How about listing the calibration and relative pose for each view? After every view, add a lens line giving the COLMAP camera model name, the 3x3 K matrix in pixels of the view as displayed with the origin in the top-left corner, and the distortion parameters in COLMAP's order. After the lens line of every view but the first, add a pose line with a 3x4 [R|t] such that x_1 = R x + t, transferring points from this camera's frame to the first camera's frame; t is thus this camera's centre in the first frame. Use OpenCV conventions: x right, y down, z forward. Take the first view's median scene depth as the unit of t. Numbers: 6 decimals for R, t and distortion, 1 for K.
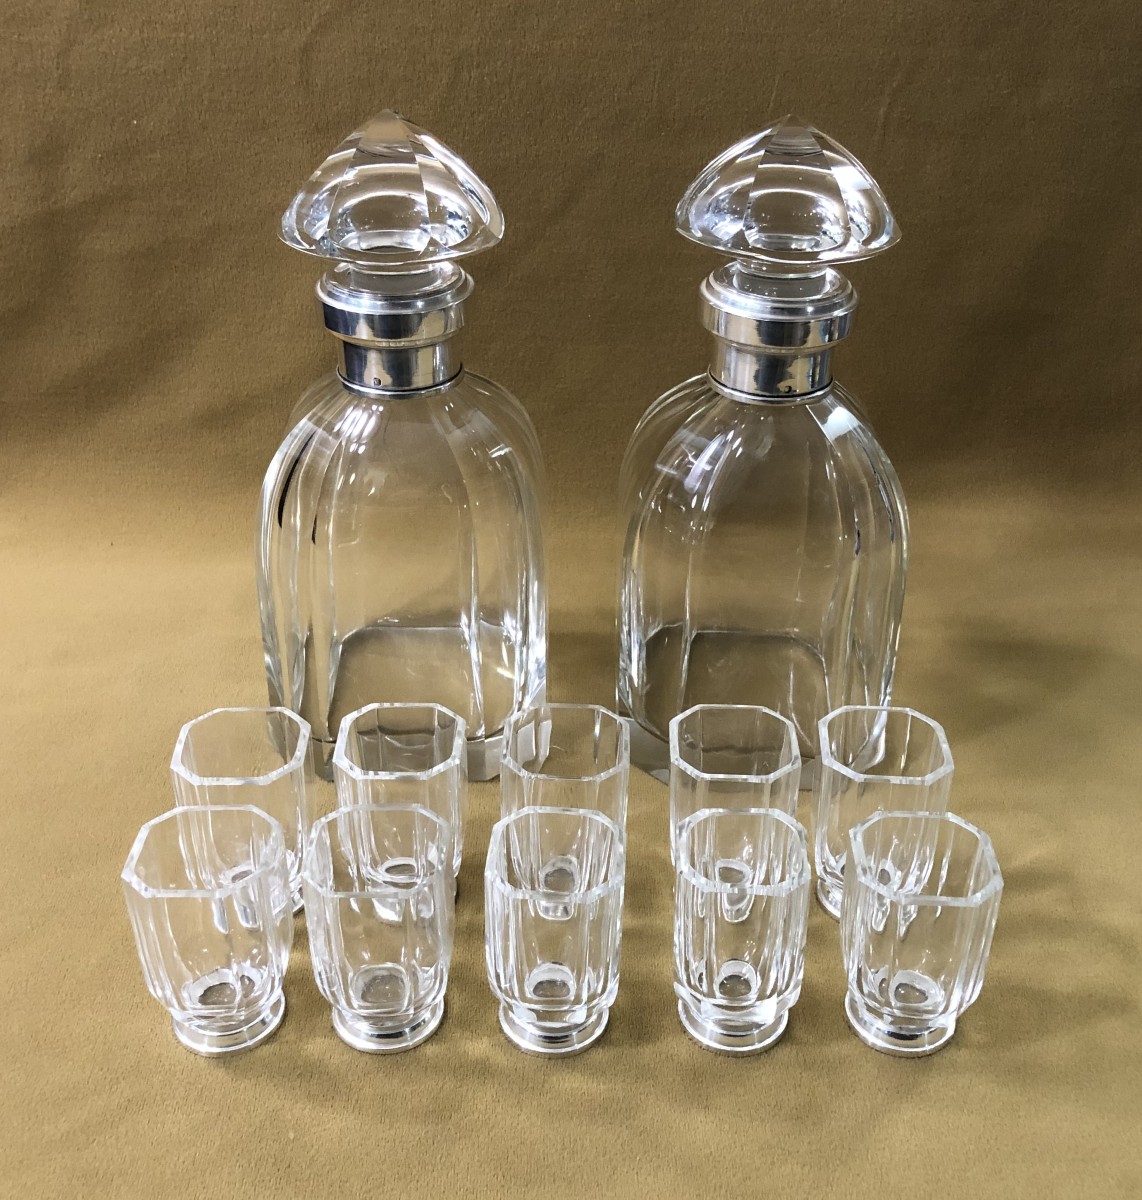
lens RADIAL K [[1525.3, 0, 569.1], [0, 1525.3, 629.2], [0, 0, 1]] dist [0.011197, 0.000000]
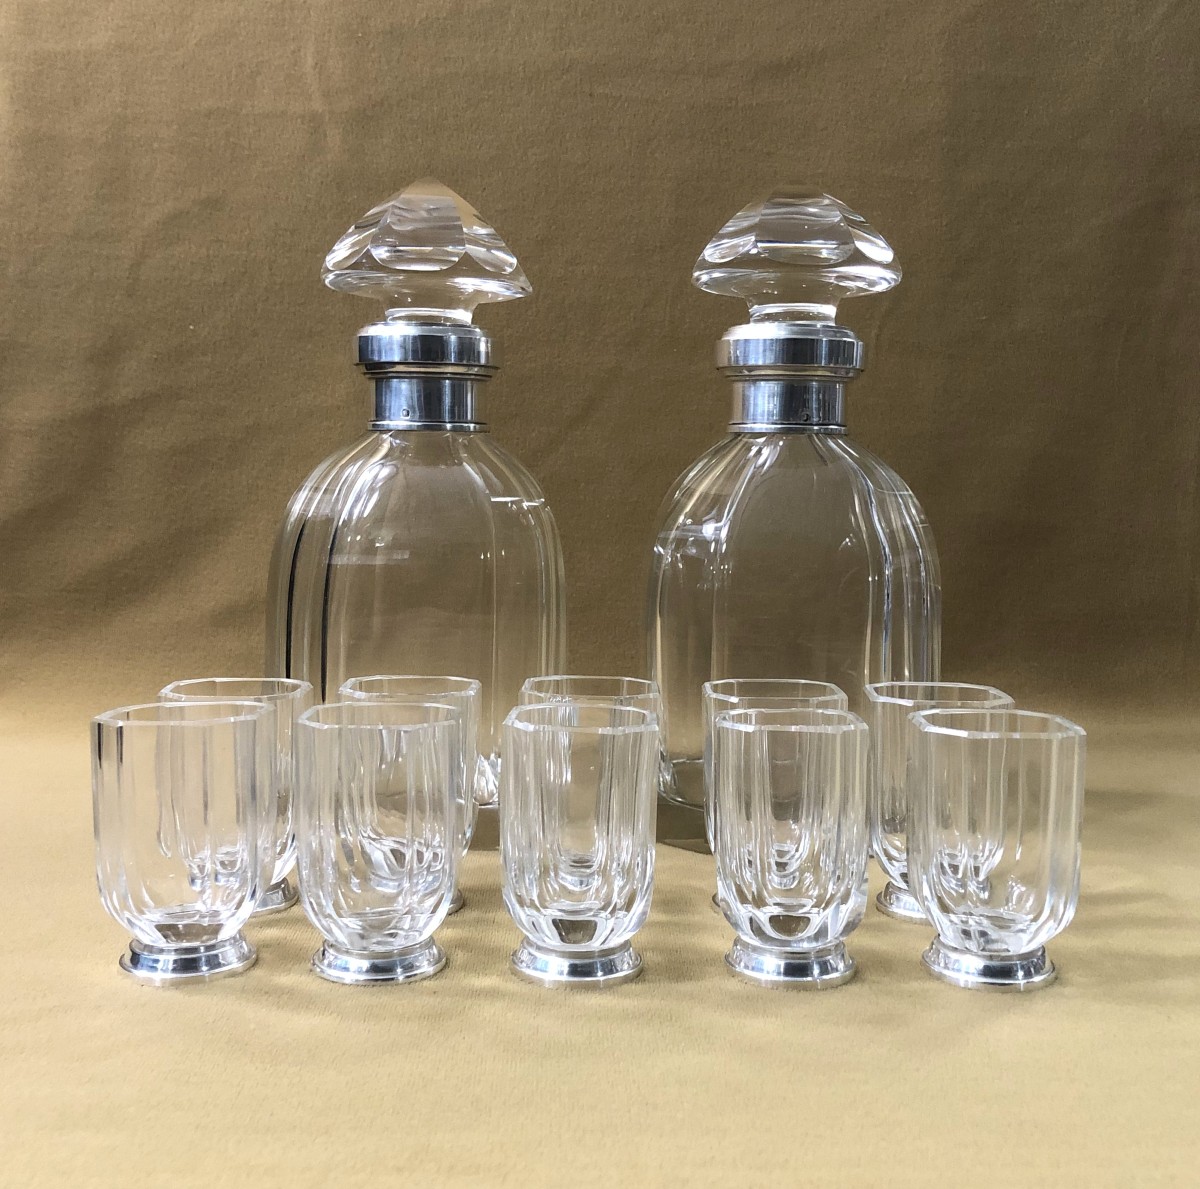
lens RADIAL K [[1521.5, 0, 598.1], [0, 1521.5, 593.7], [0, 0, 1]] dist [0.015264, 0.000000]
pose [[0.999907, 0.003828, 0.013063, -0.007552], [0.002743, 0.883303, -0.468794, 0.346791], [-0.013333, 0.468787, 0.883211, 0.124162]]
